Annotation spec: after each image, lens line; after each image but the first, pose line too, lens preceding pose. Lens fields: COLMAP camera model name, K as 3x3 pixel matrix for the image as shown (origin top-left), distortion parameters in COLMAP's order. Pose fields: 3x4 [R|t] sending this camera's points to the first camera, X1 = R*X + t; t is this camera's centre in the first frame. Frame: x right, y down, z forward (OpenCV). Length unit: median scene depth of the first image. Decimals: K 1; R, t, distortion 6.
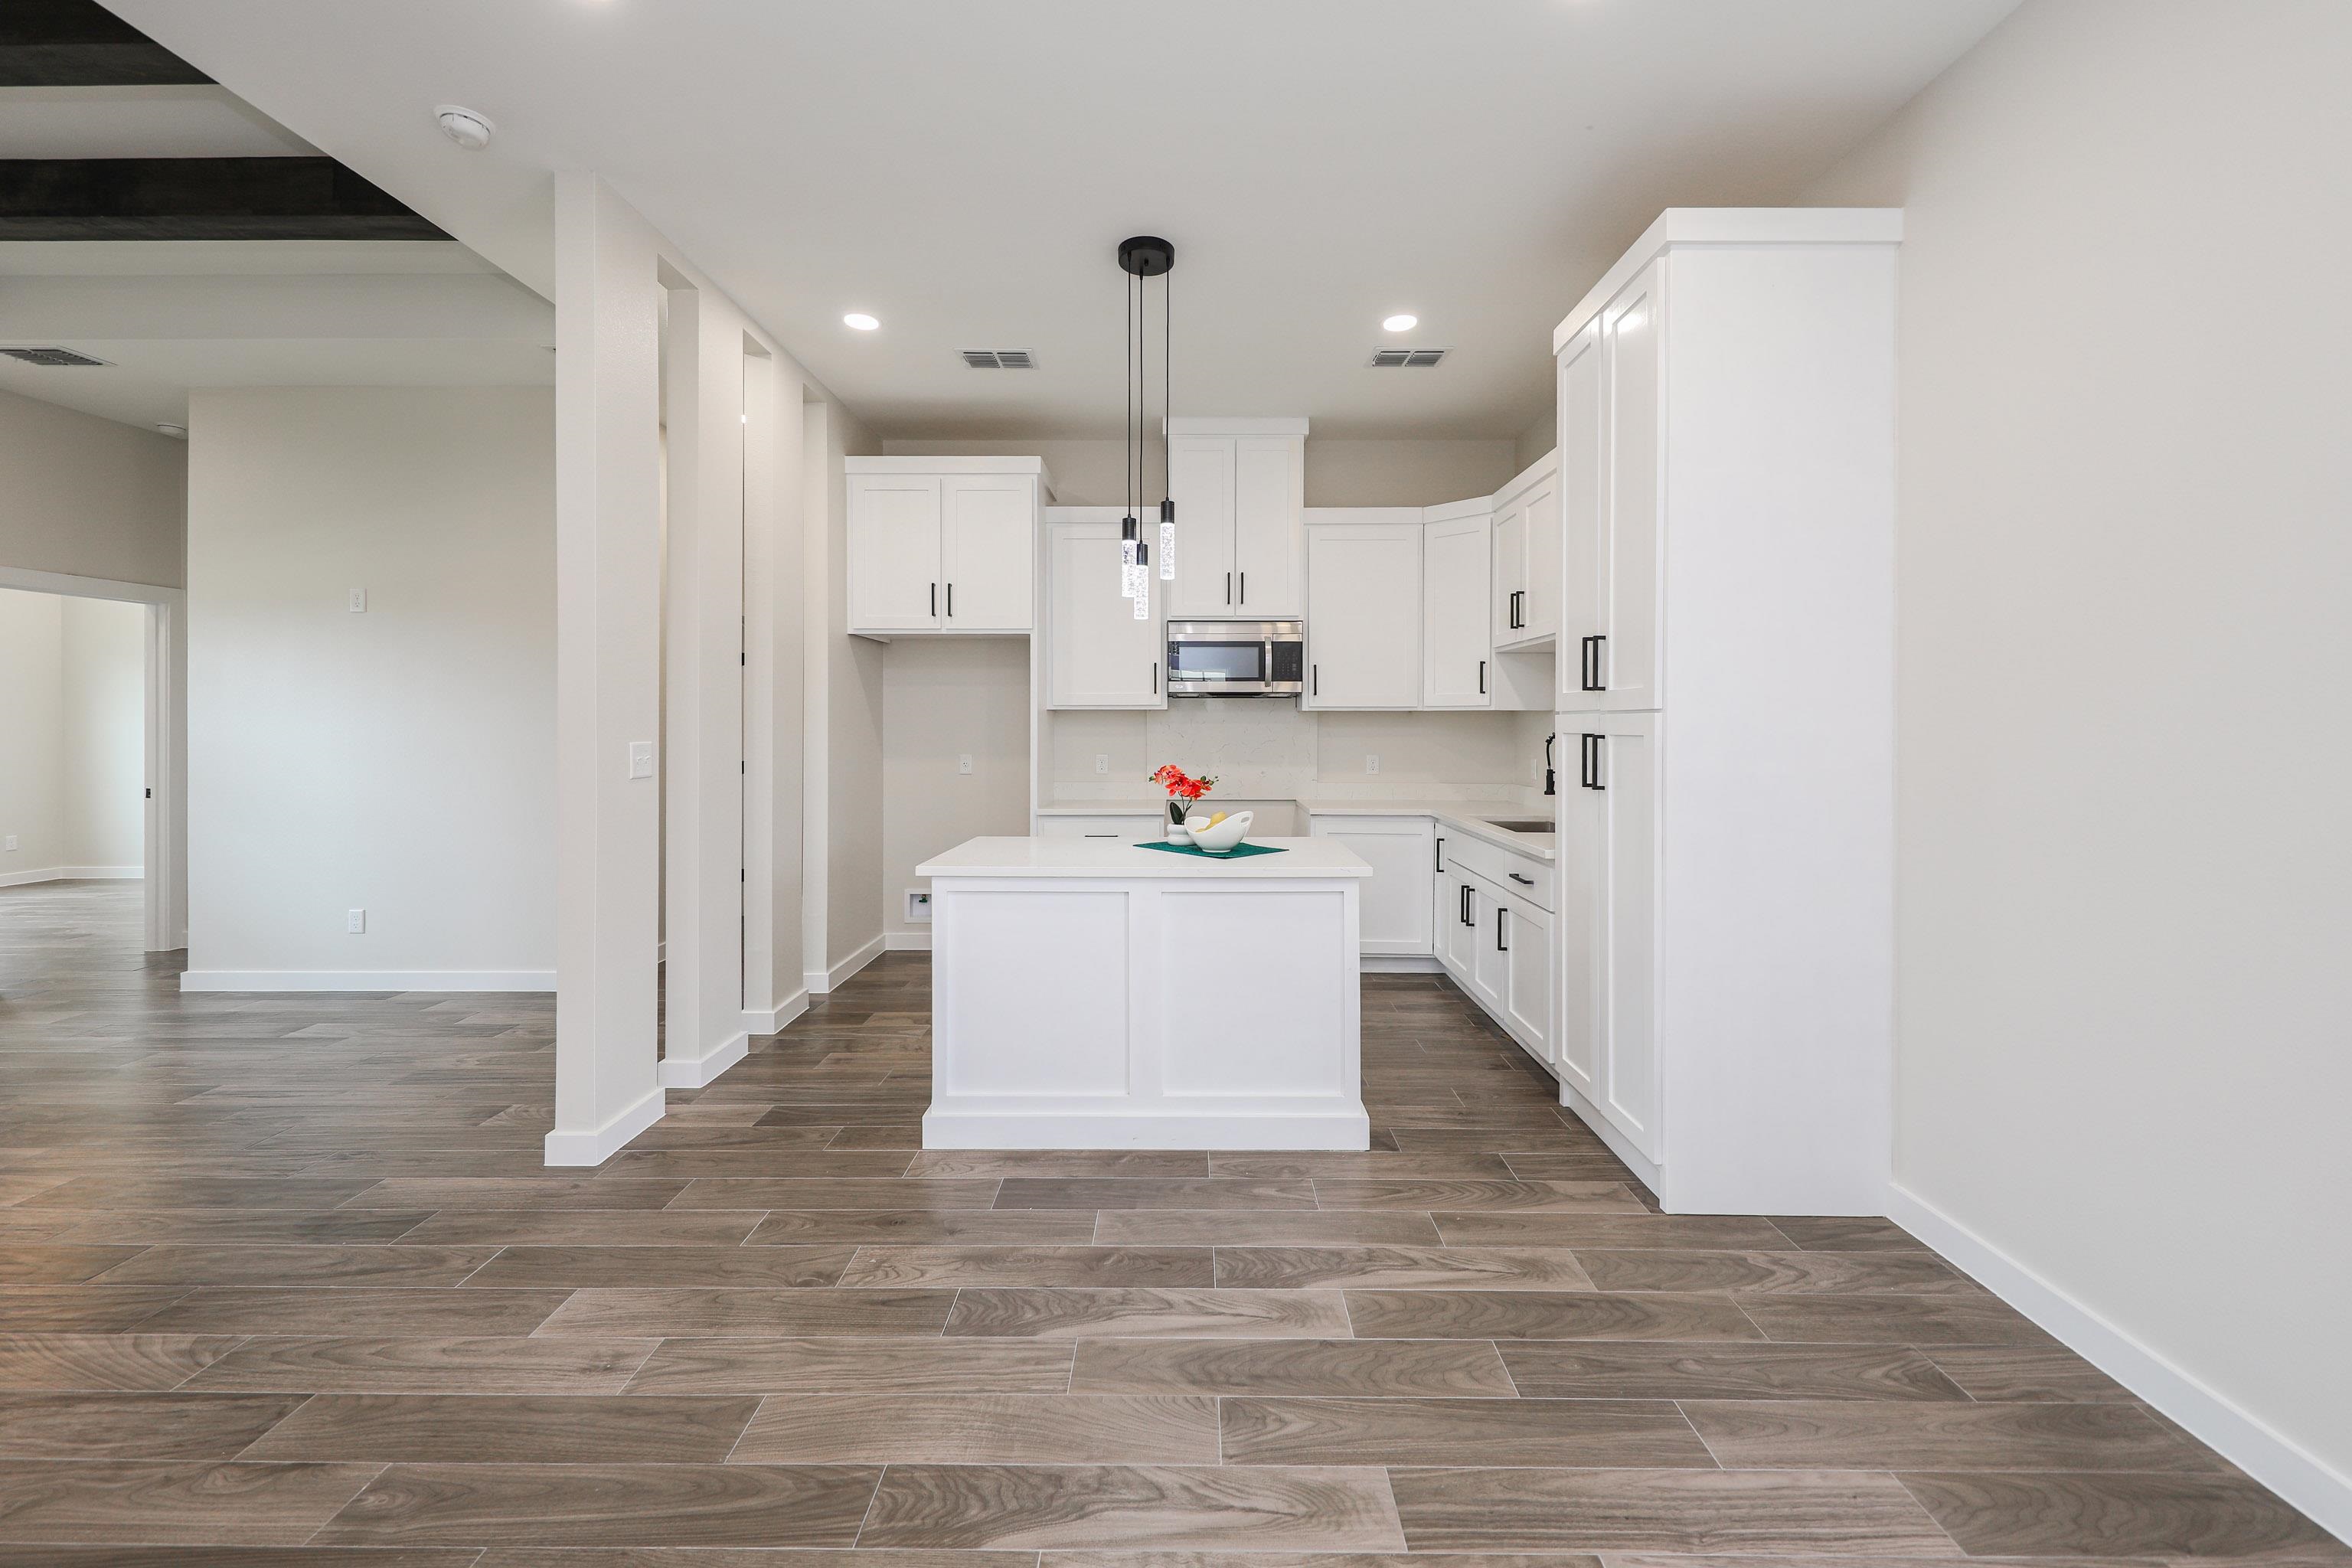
lens RADIAL K [[940.7, 0, 1181.0], [0, 940.7, 723.1], [0, 0, 1]] dist [0.013241, -0.005414]
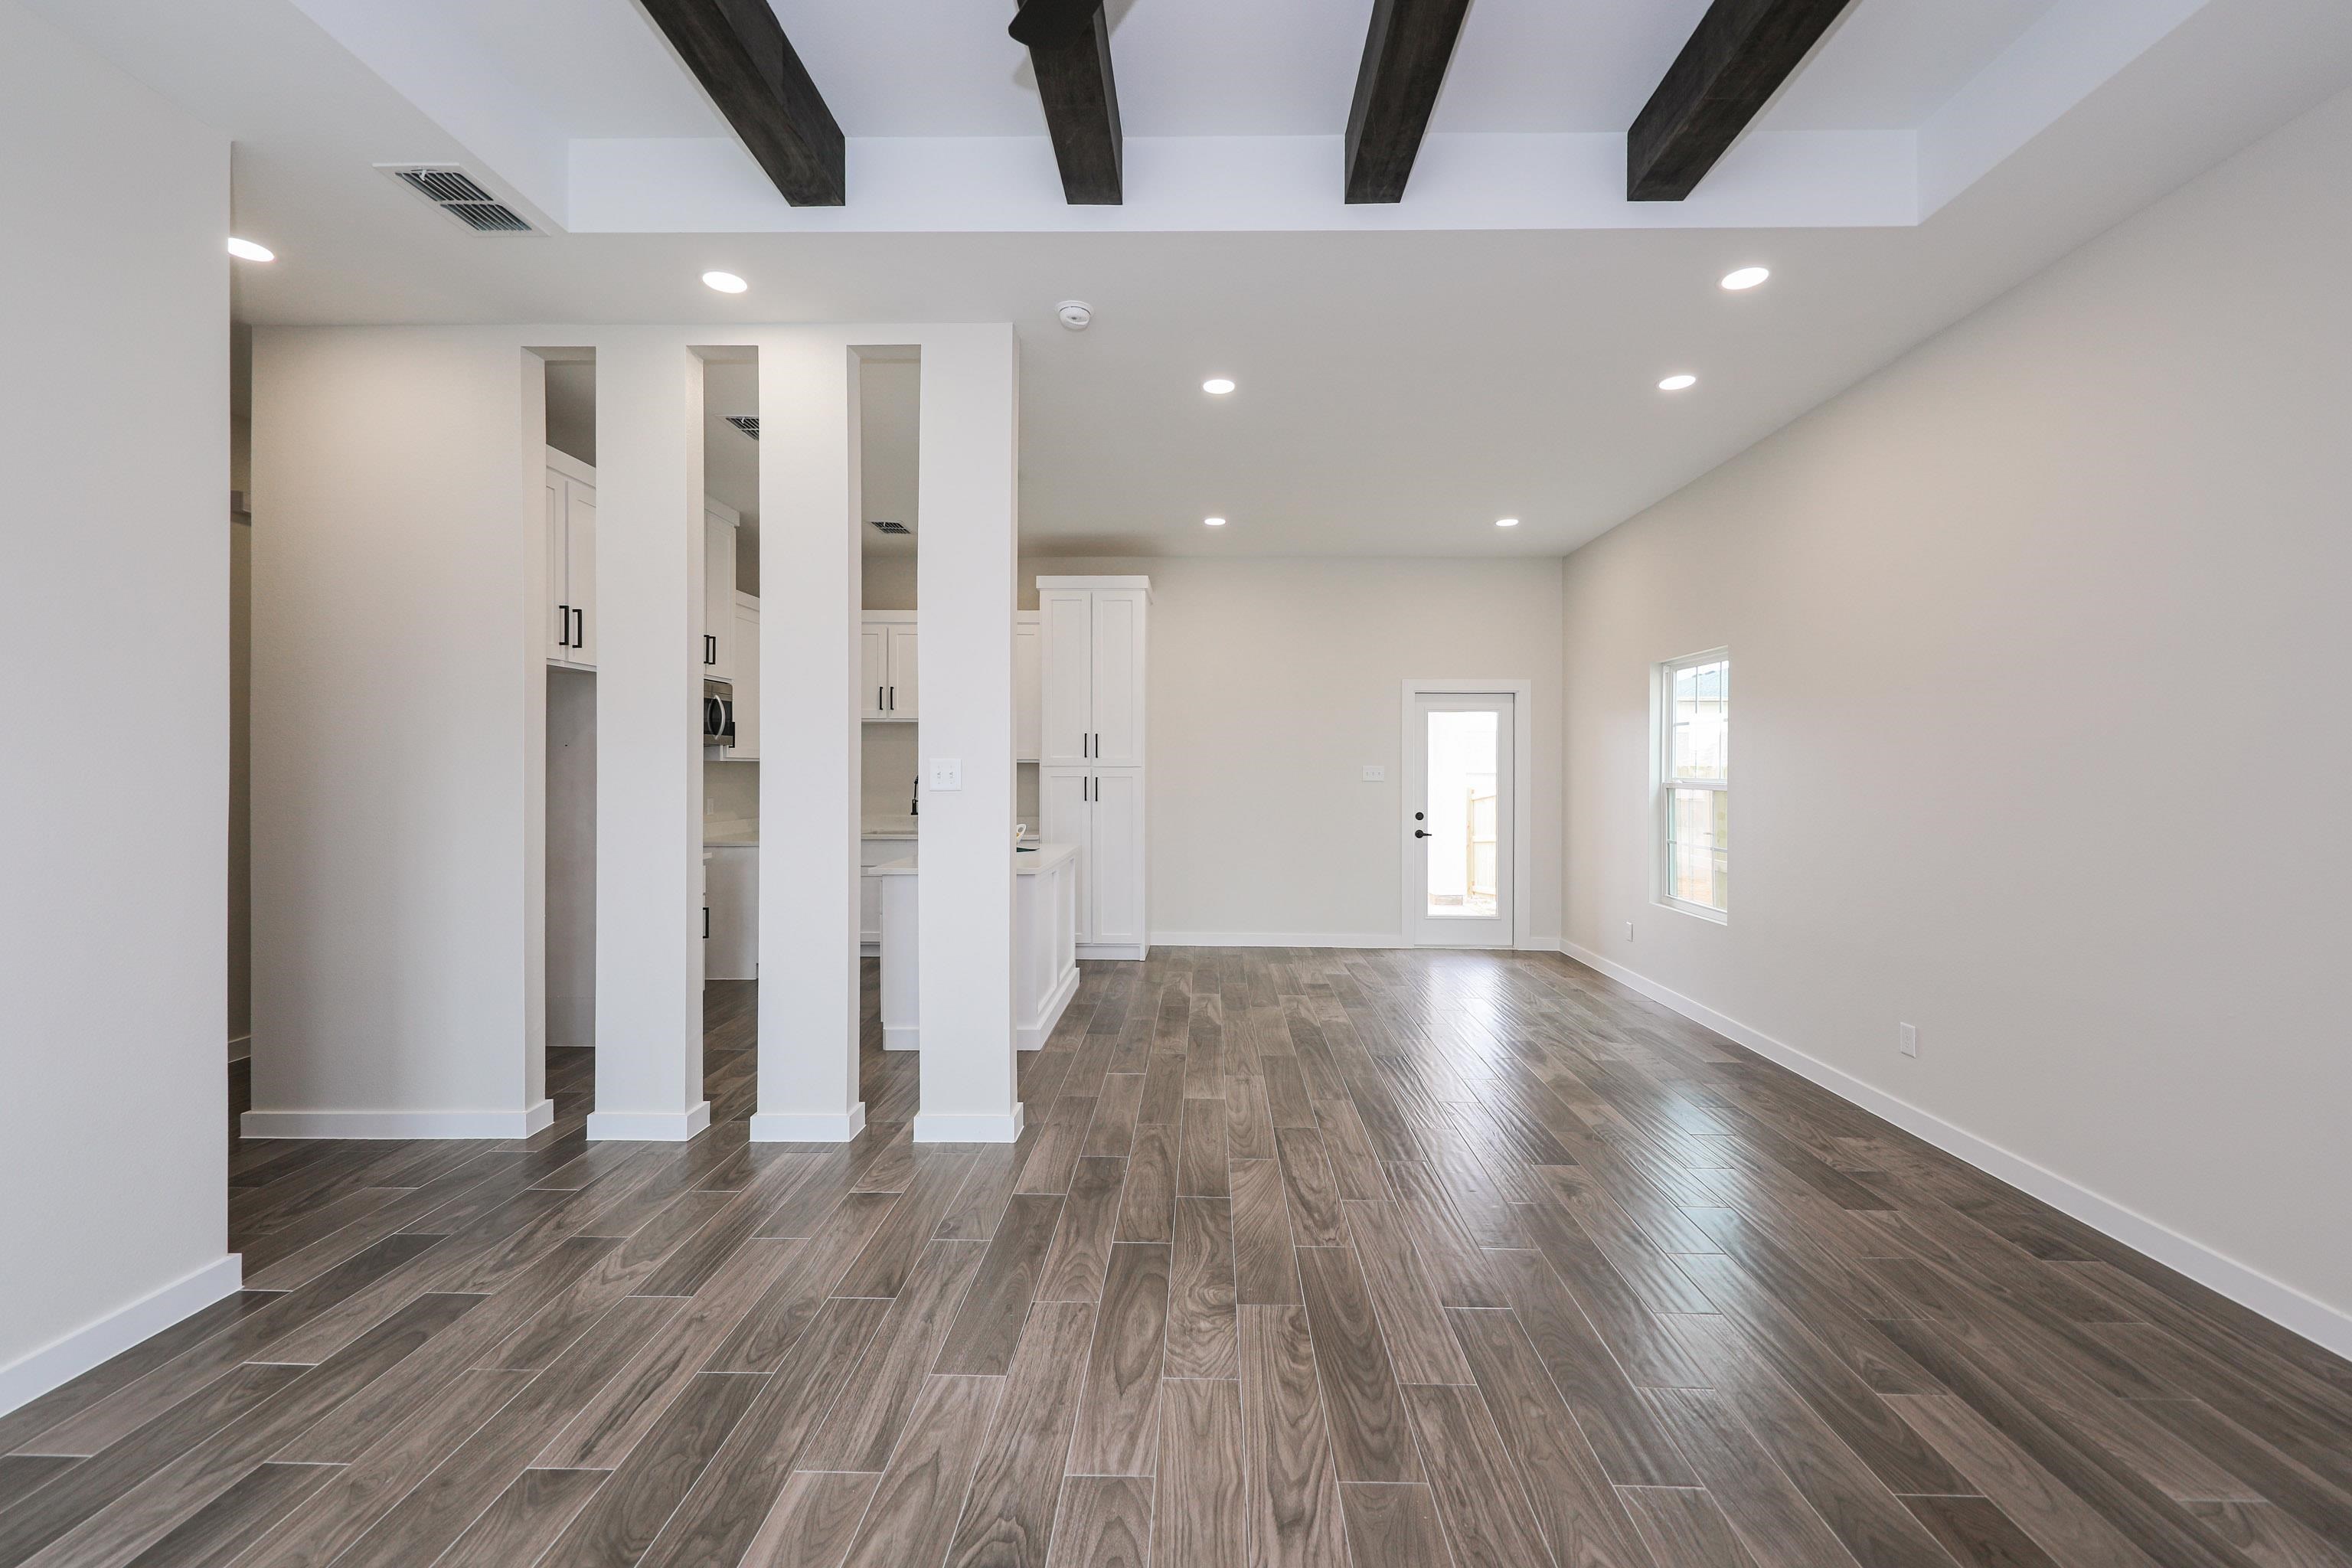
lens RADIAL K [[944.6, 0, 1188.5], [0, 944.6, 772.4], [0, 0, 1]] dist [0.014351, -0.006708]
pose [[0.013004, -0.006564, 0.999894, -1.859167], [-0.002826, 0.999974, 0.006602, -0.015033], [-0.999911, -0.002912, 0.012985, 0.755491]]
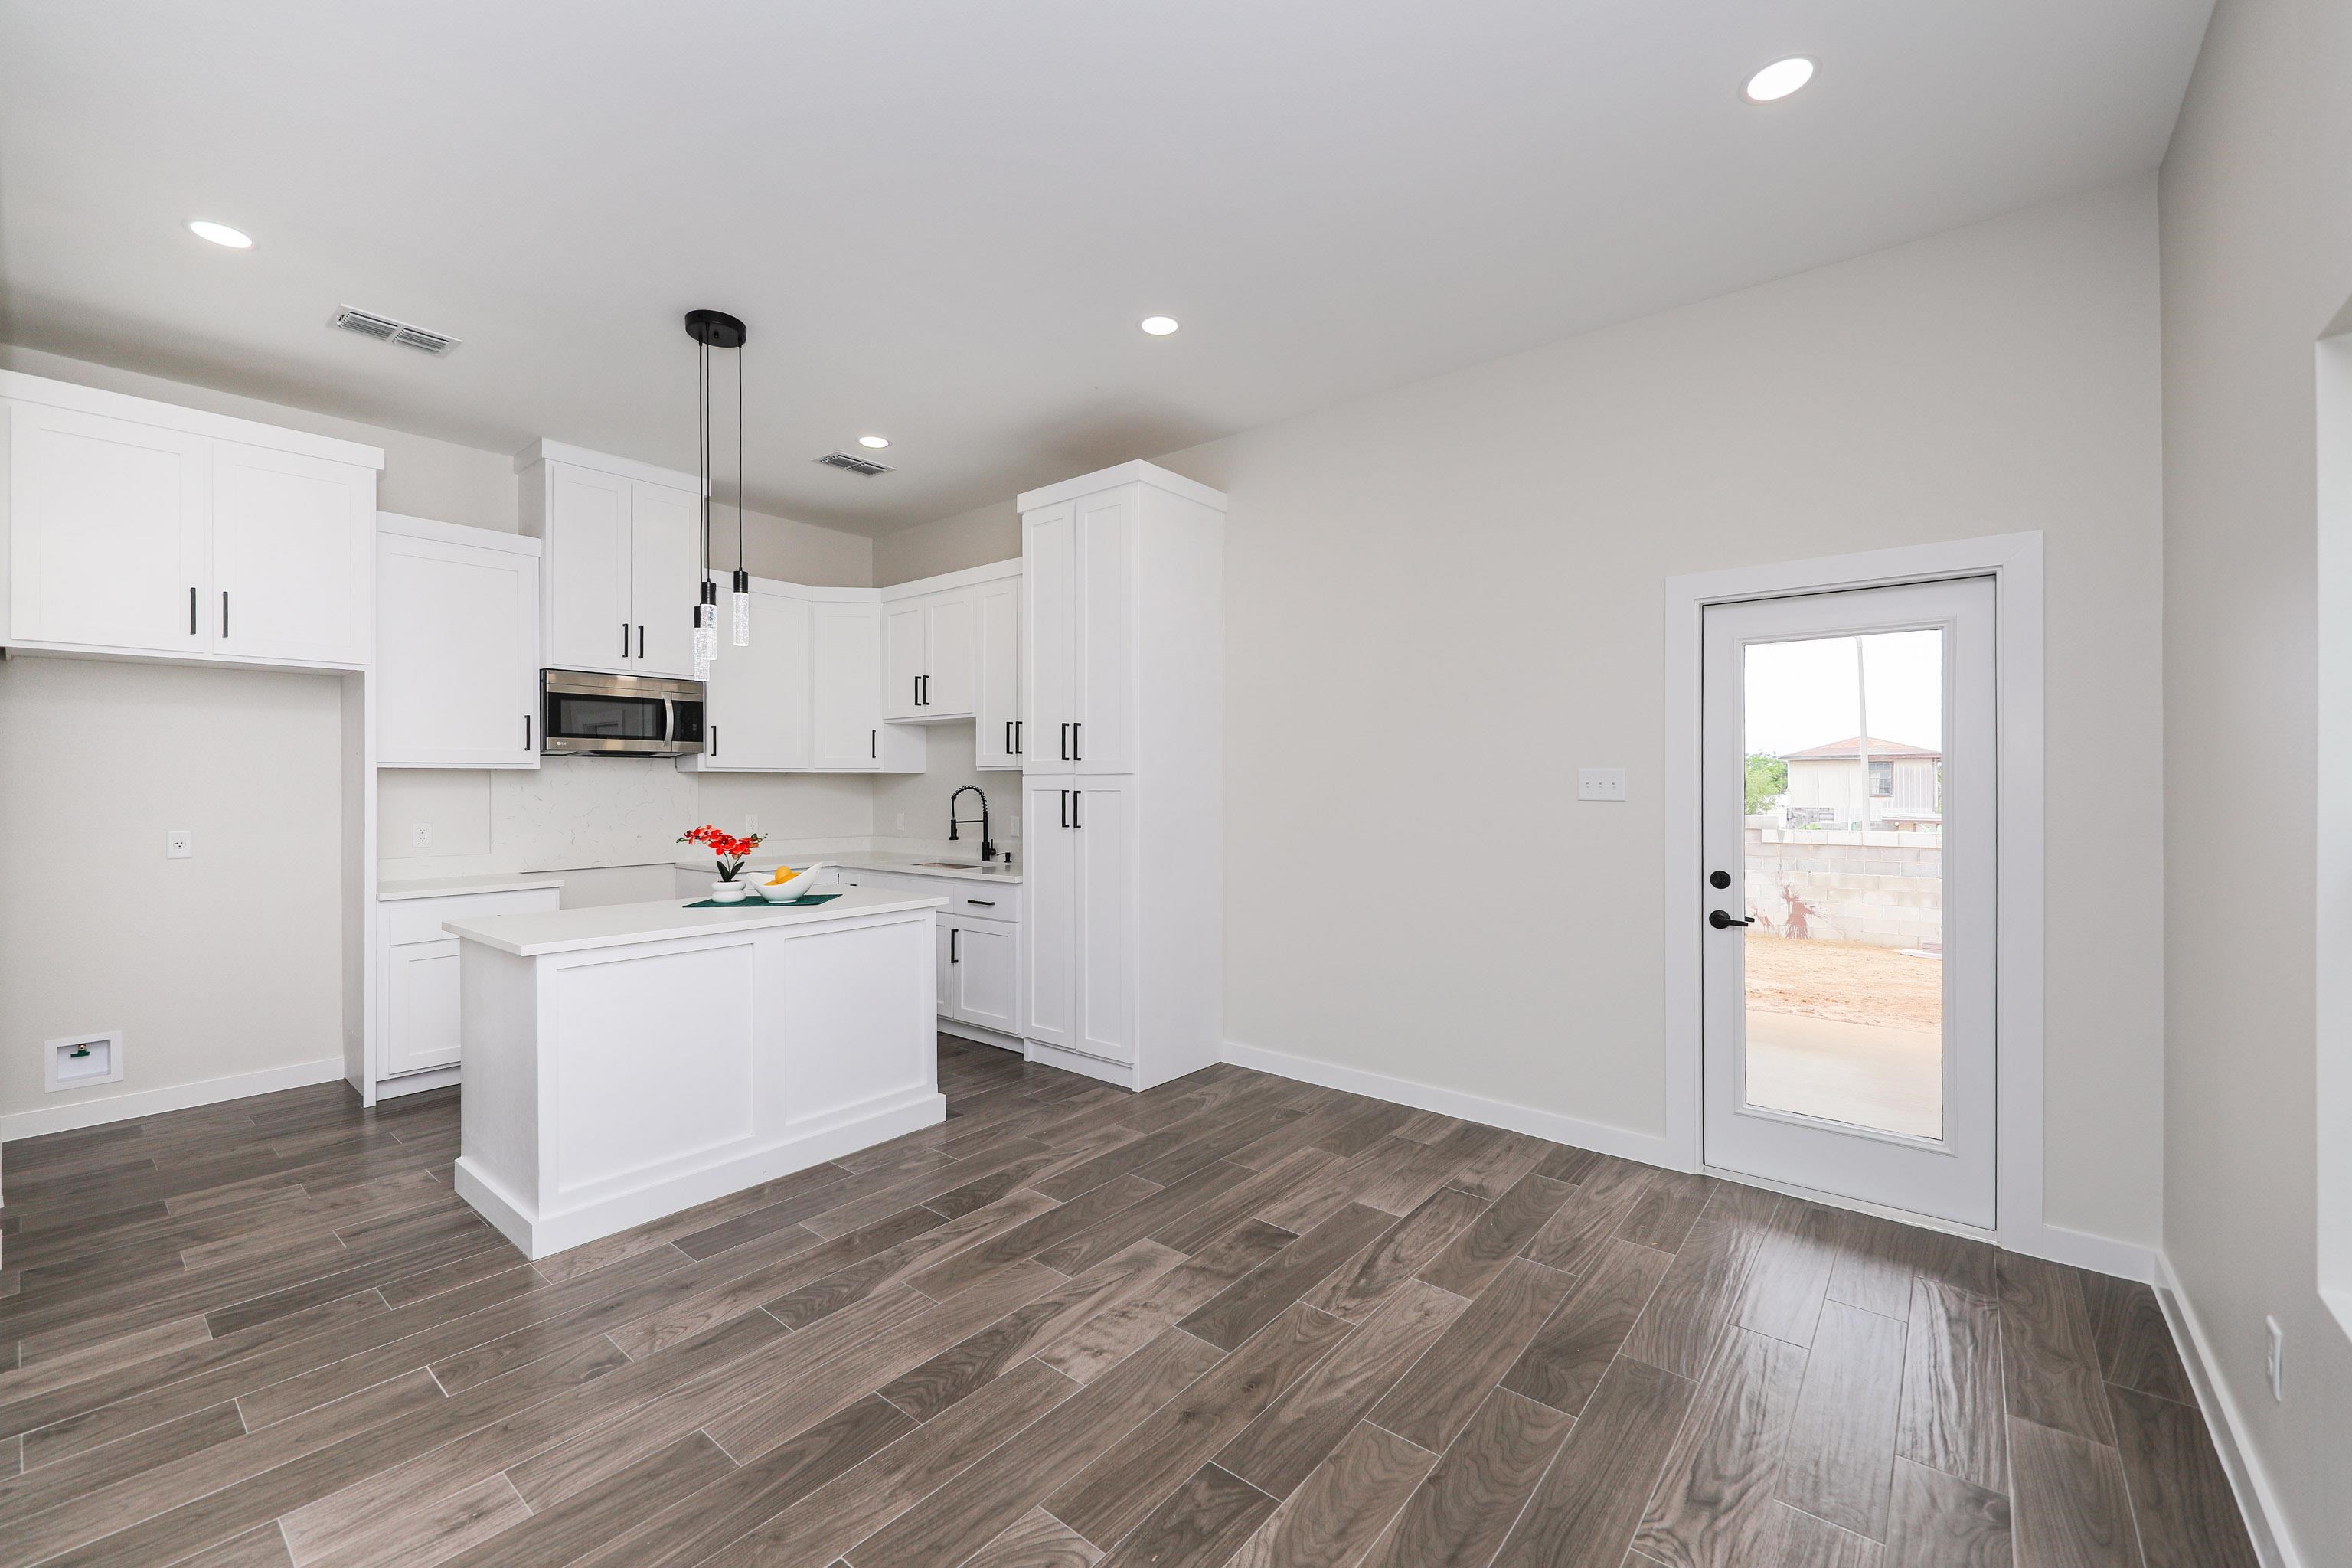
lens RADIAL K [[945.6, 0, 1181.9], [0, 945.6, 781.9], [0, 0, 1]] dist [0.011962, -0.005524]
pose [[0.627434, -0.001401, 0.778669, -0.603614], [0.002187, 0.999998, 0.000037, -0.001210], [-0.778667, 0.001680, 0.627435, -0.046916]]
